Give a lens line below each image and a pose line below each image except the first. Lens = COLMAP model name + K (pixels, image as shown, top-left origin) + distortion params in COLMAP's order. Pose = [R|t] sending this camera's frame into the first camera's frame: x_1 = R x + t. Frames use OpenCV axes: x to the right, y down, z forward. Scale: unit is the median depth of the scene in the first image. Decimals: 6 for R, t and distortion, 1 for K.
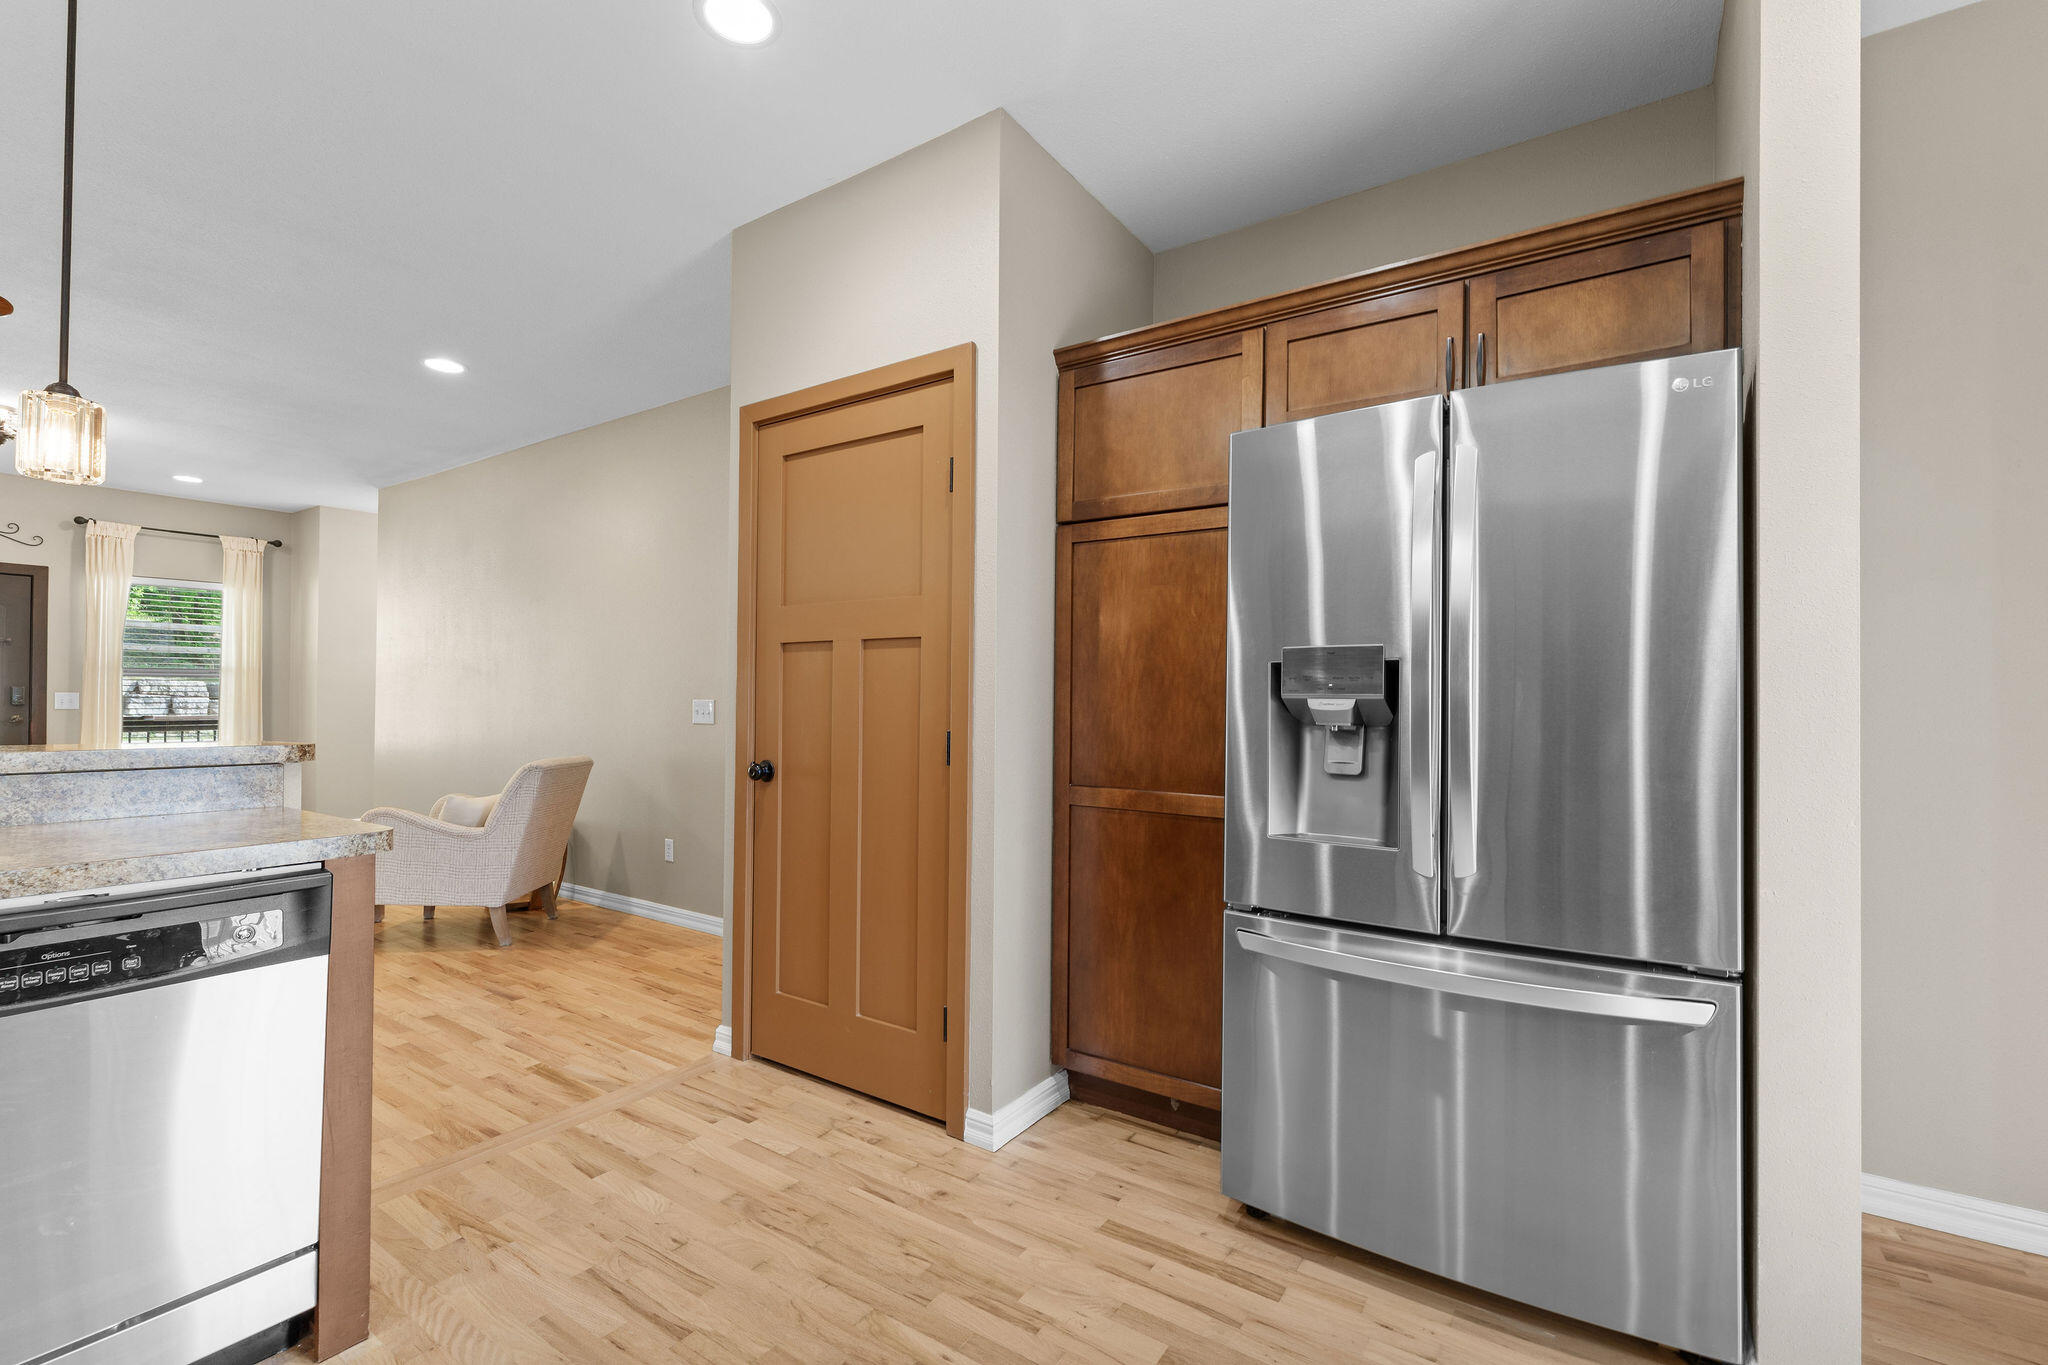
lens RADIAL K [[894.0, 0, 1023.1], [0, 894.0, 691.2], [0, 0, 1]] dist [-0.010068, -0.000314]
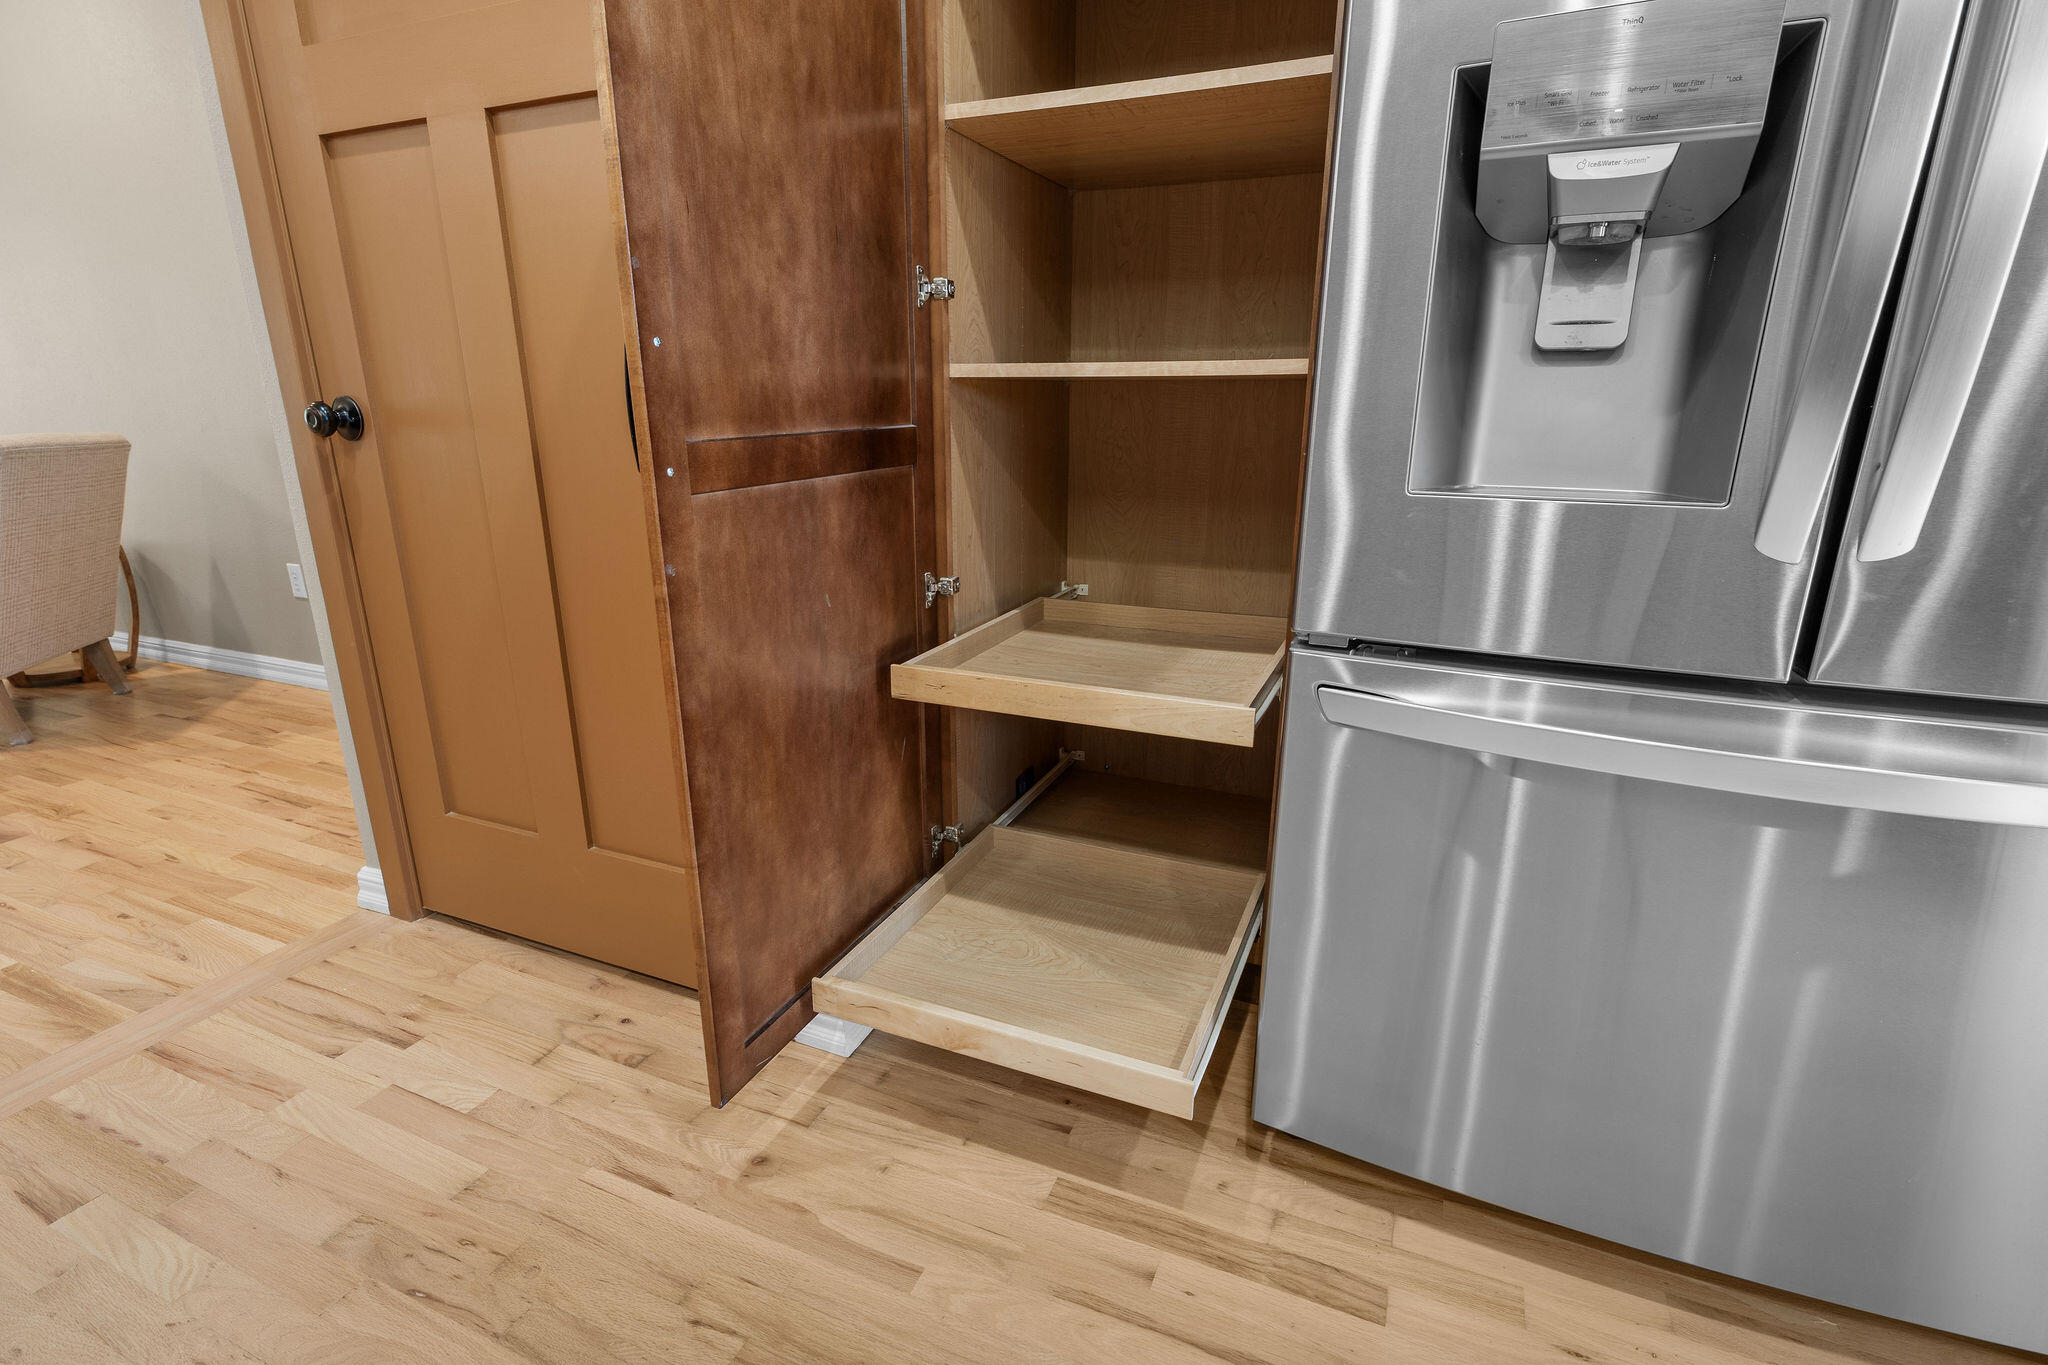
lens RADIAL K [[971.8, 0, 1024.7], [0, 971.8, 688.2], [0, 0, 1]] dist [0.002026, -0.000610]
pose [[0.983146, -0.062330, 0.171871, -0.011686], [0.007657, 0.953302, 0.301921, 0.080236], [-0.182663, -0.295516, 0.937712, 0.405517]]
